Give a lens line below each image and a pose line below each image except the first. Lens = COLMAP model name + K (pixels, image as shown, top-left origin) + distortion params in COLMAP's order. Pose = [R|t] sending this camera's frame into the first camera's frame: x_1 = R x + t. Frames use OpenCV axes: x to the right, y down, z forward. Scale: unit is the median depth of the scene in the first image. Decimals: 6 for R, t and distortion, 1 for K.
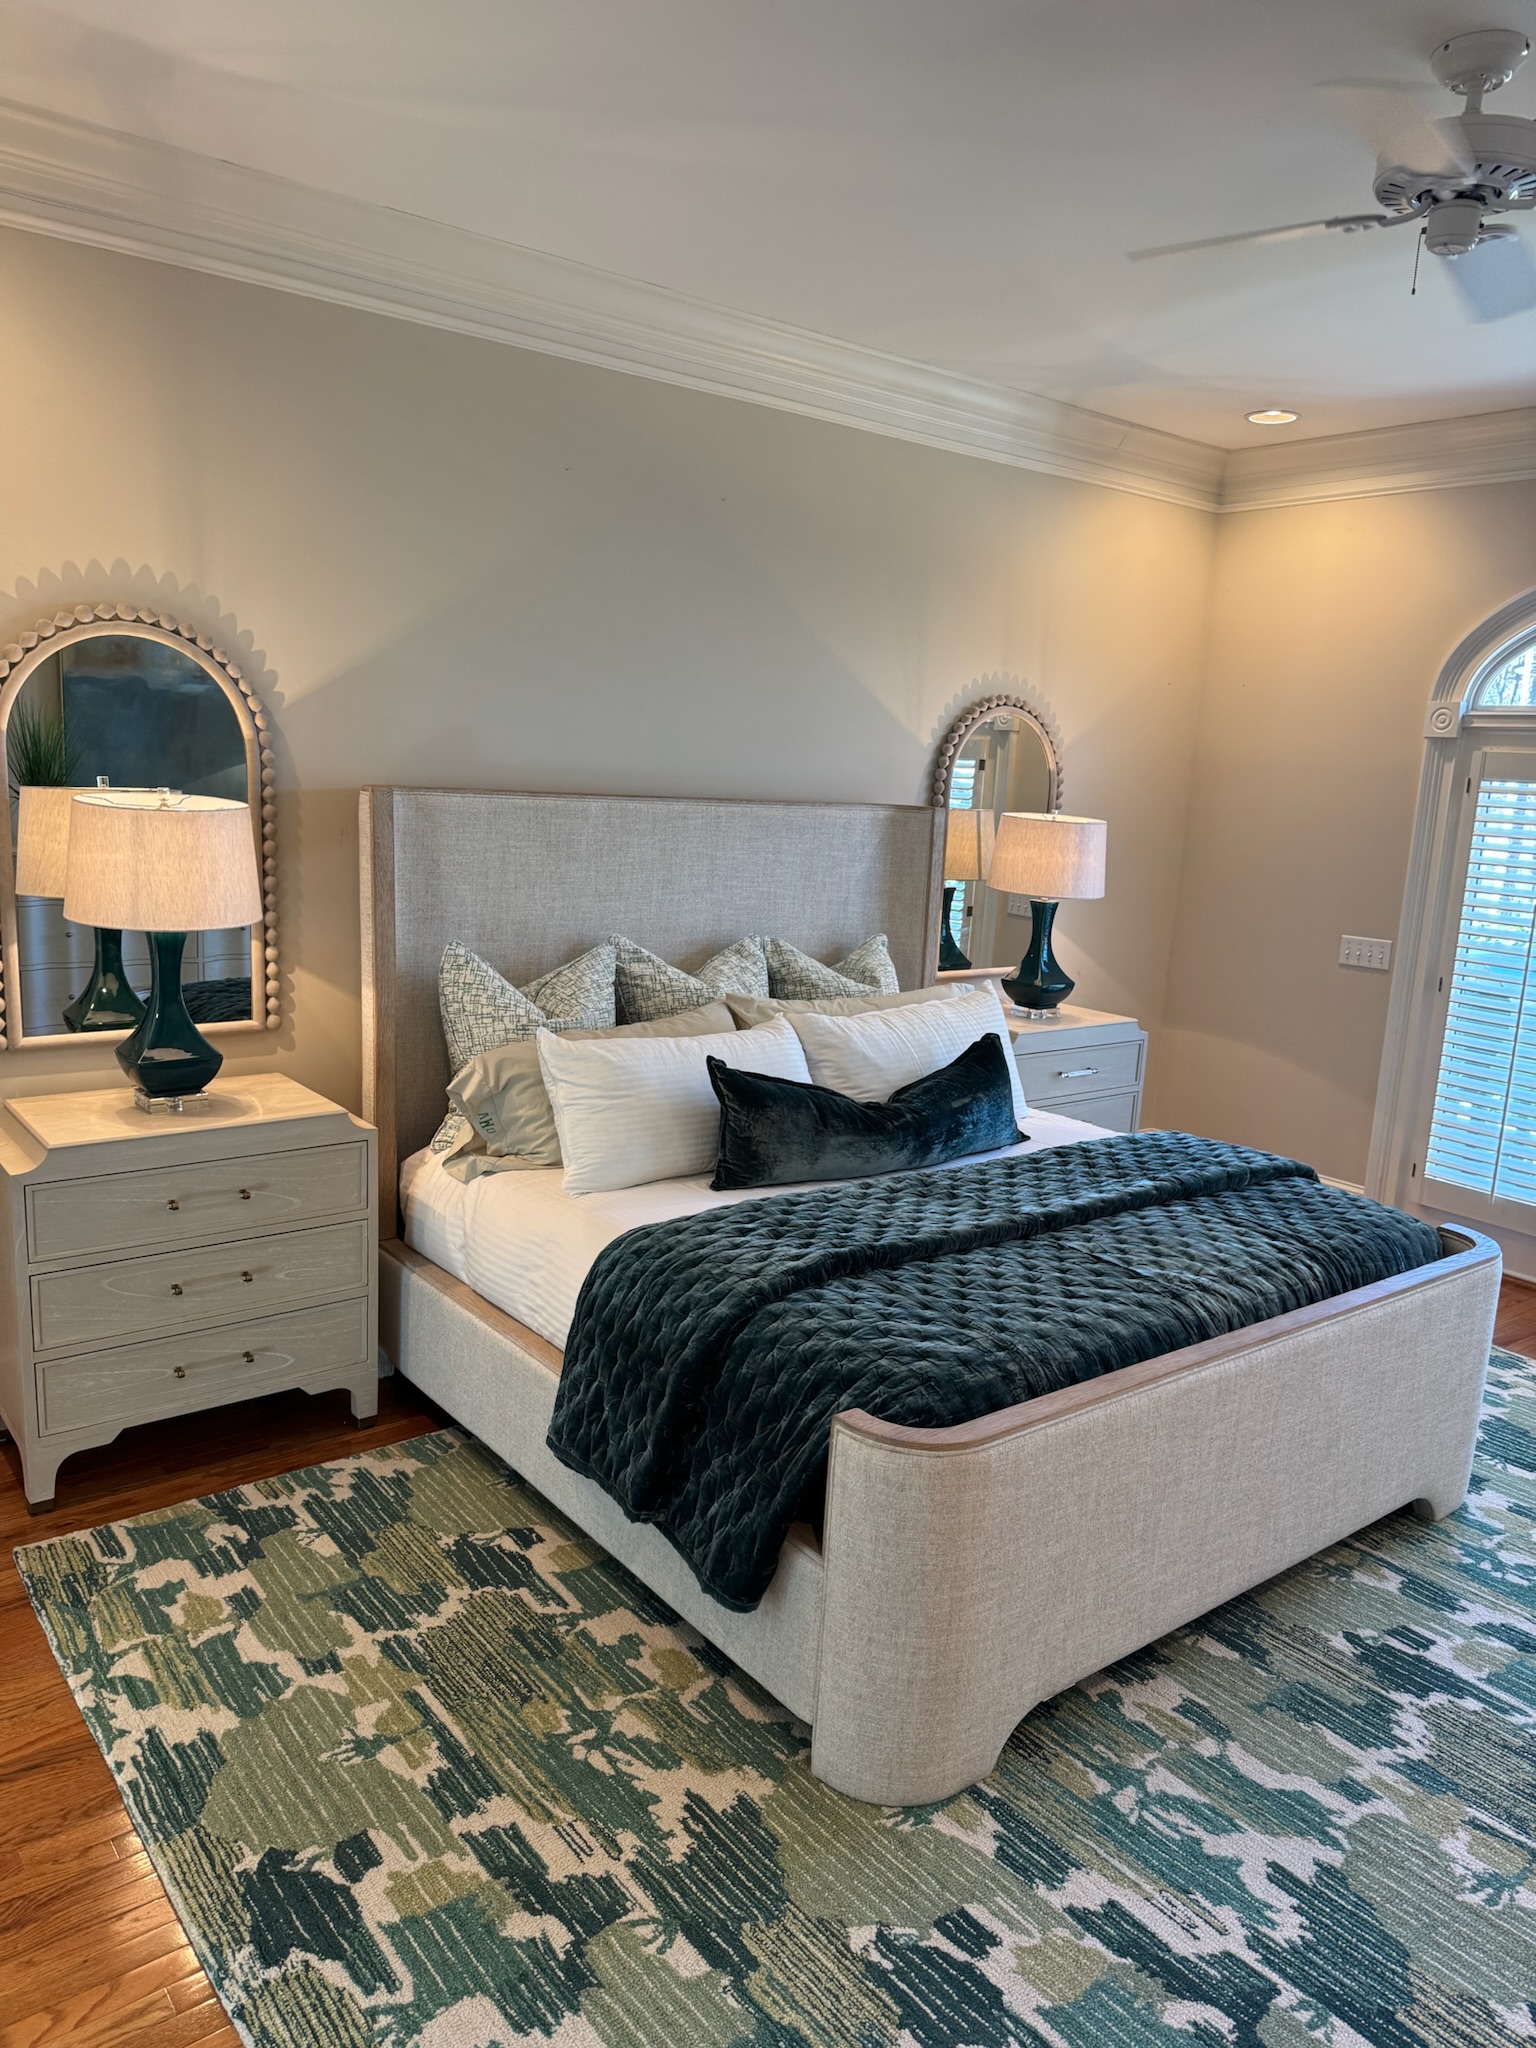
lens RADIAL K [[1442.8, 0, 769.6], [0, 1442.8, 1035.2], [0, 0, 1]] dist [0.019091, -0.019837]
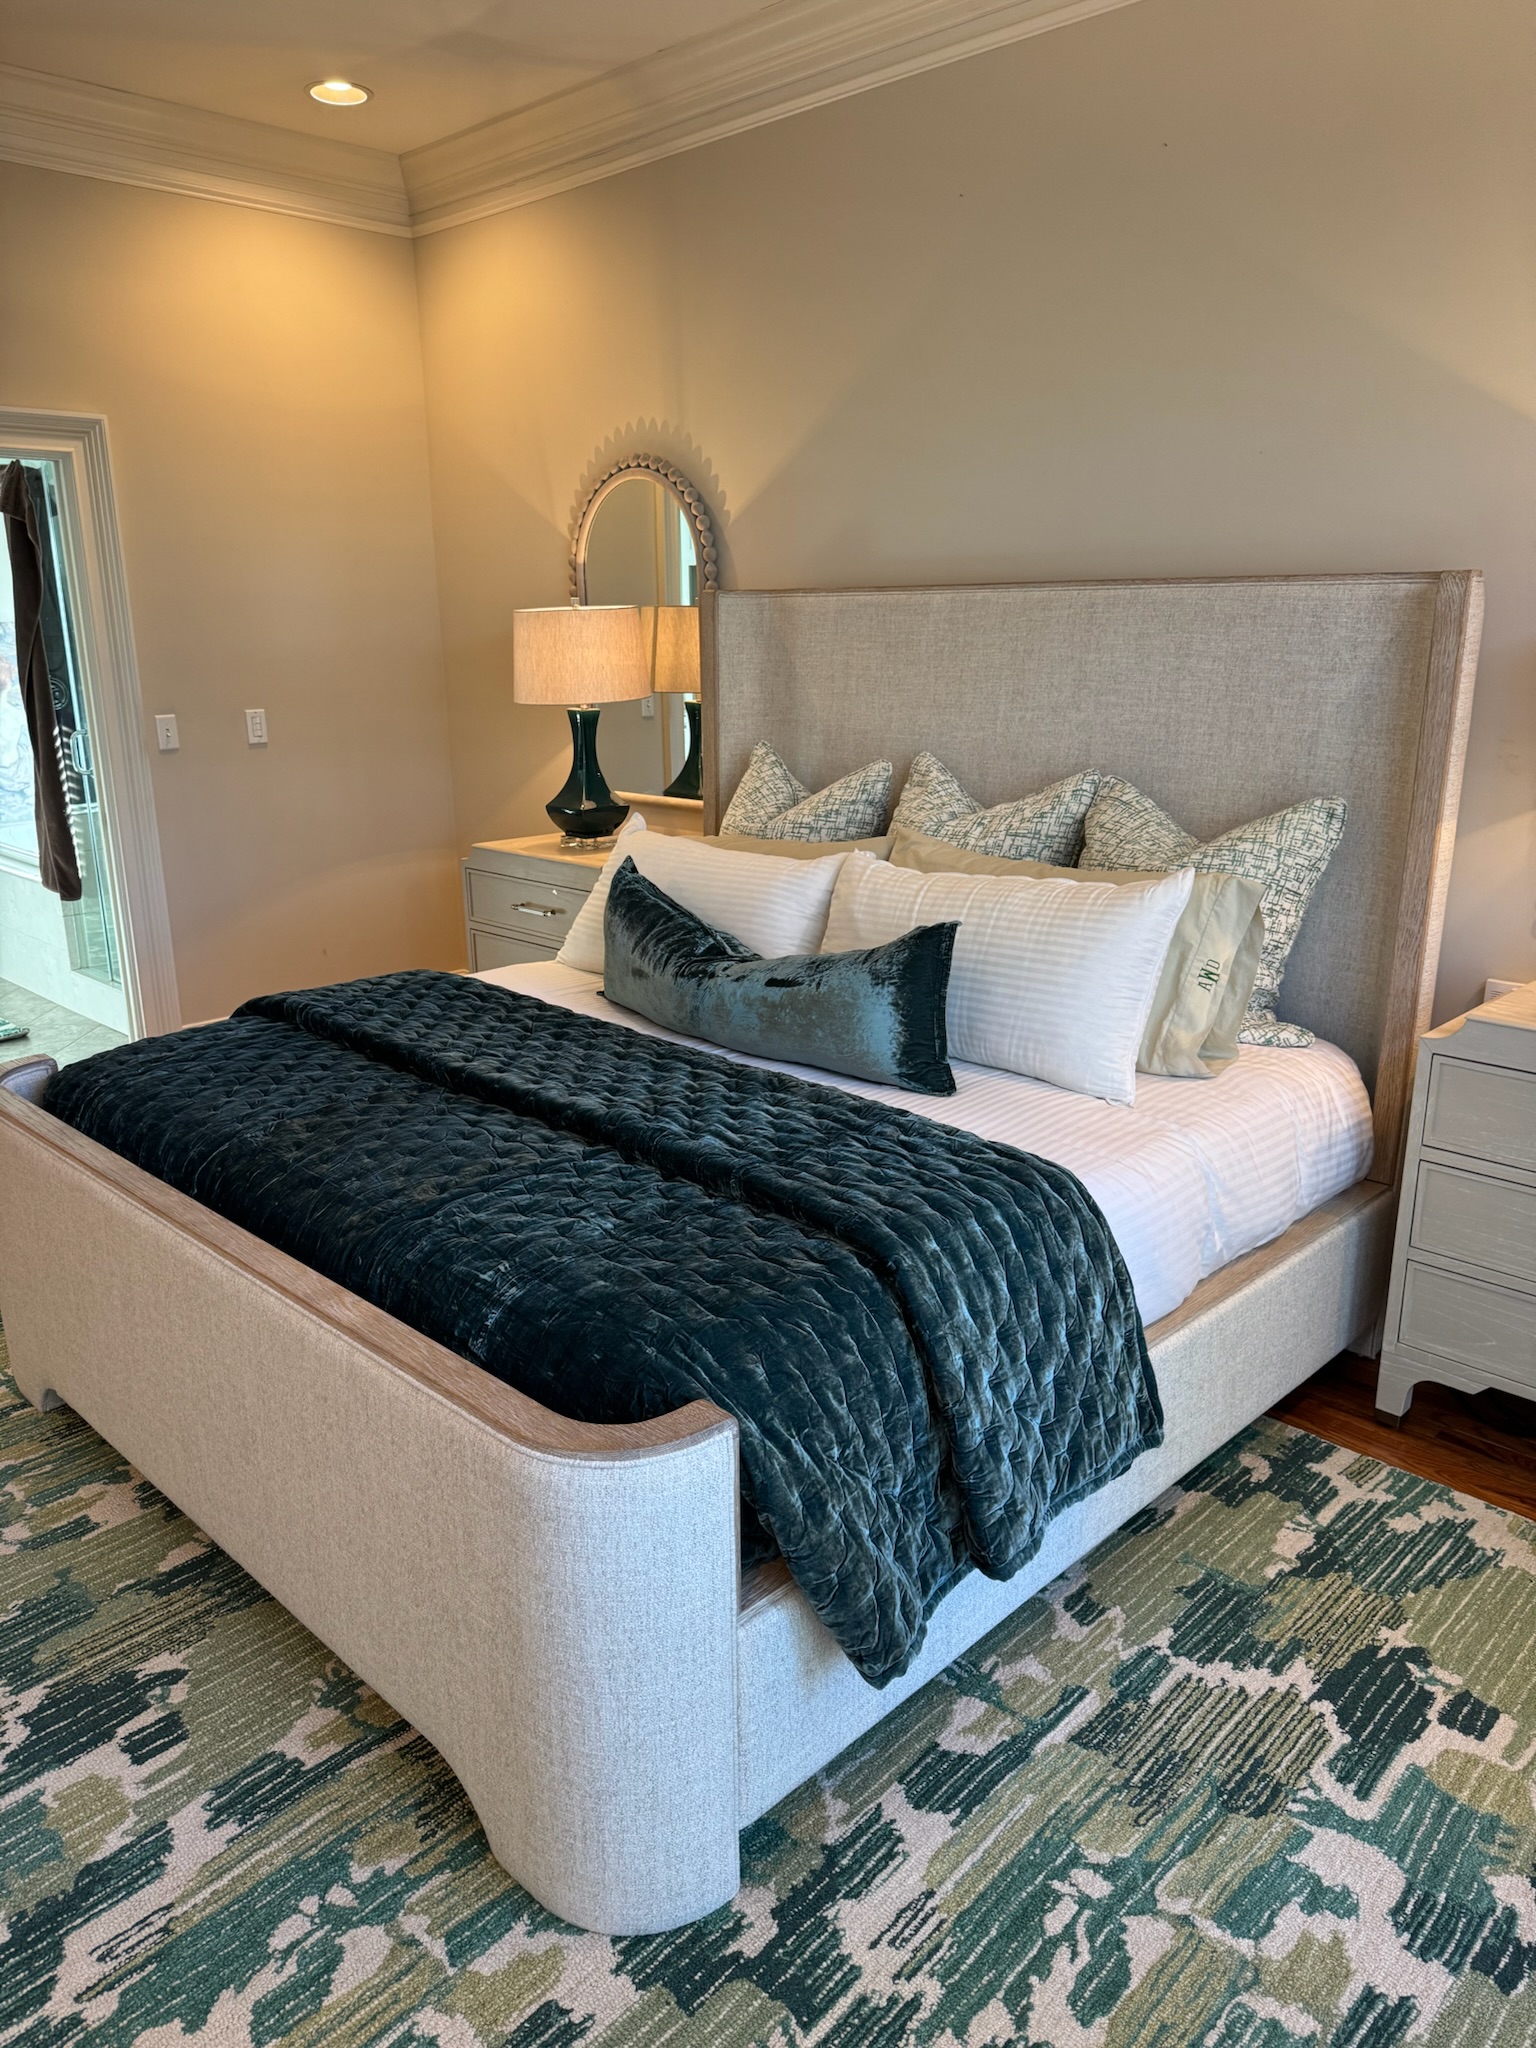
lens RADIAL K [[1442.8, 0, 769.6], [0, 1442.8, 1035.2], [0, 0, 1]] dist [0.019091, -0.019837]
pose [[0.119976, 0.222351, -0.967557, 1.084478], [-0.168503, 0.965017, 0.200873, -0.091561], [0.978372, 0.138936, 0.153246, 1.153980]]
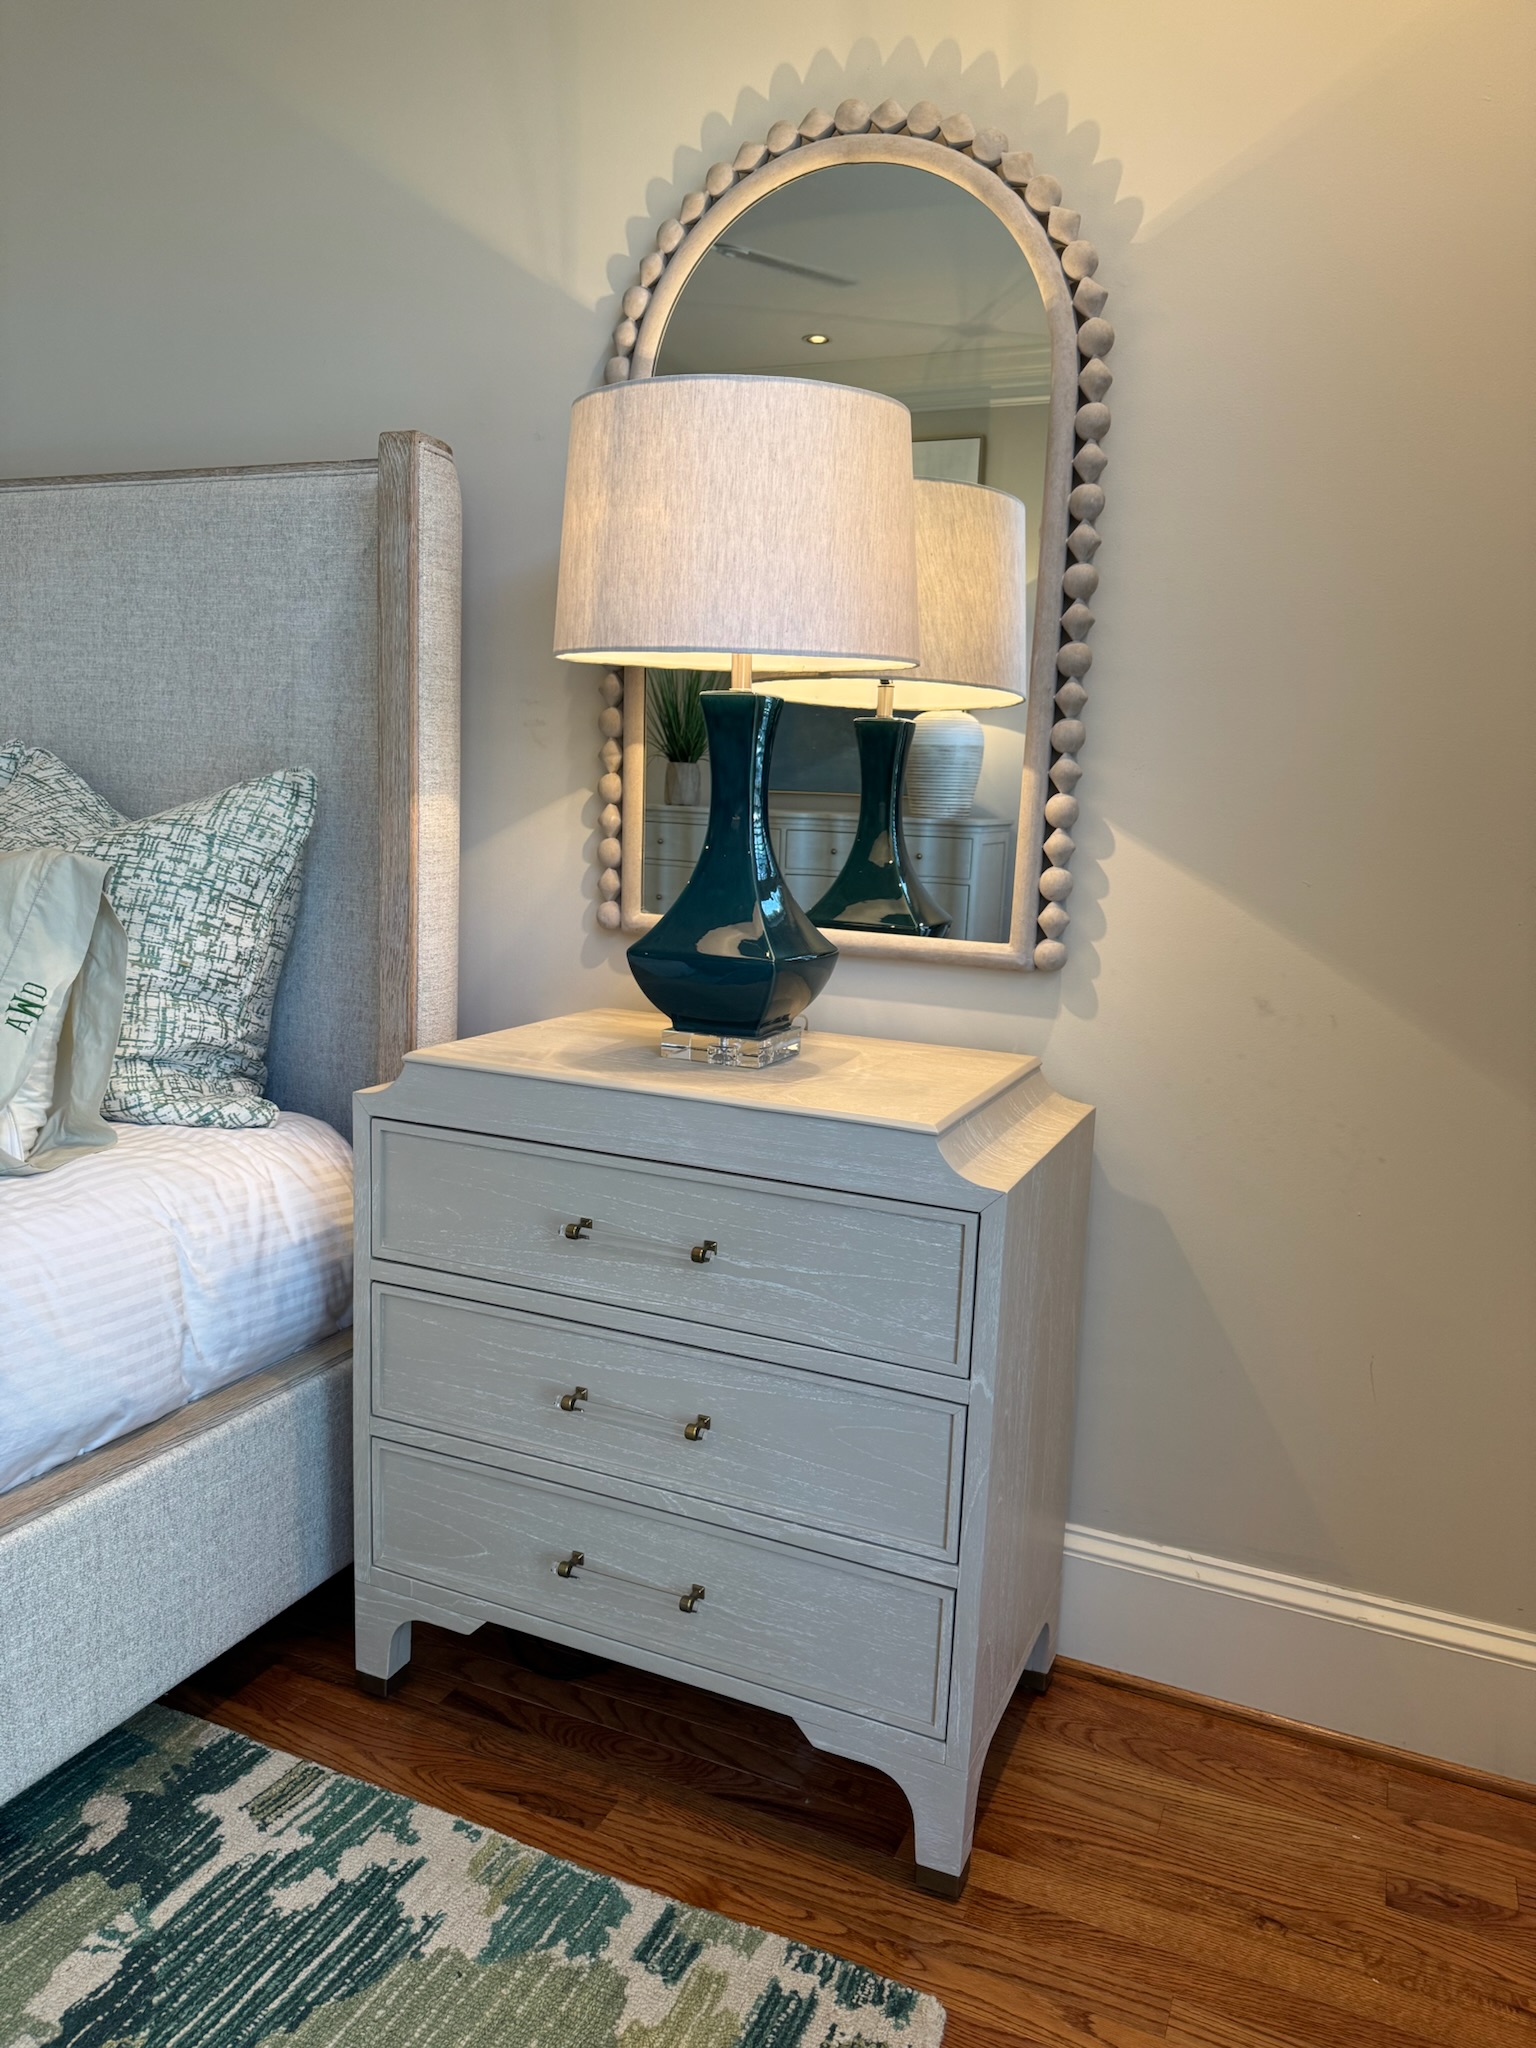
lens RADIAL K [[1442.8, 0, 769.6], [0, 1442.8, 1035.2], [0, 0, 1]] dist [0.019091, -0.019837]
pose [[0.468483, 0.114722, -0.875993, 0.861164], [-0.180412, 0.983062, 0.032259, -0.051595], [0.864856, 0.142927, 0.481245, 1.543887]]
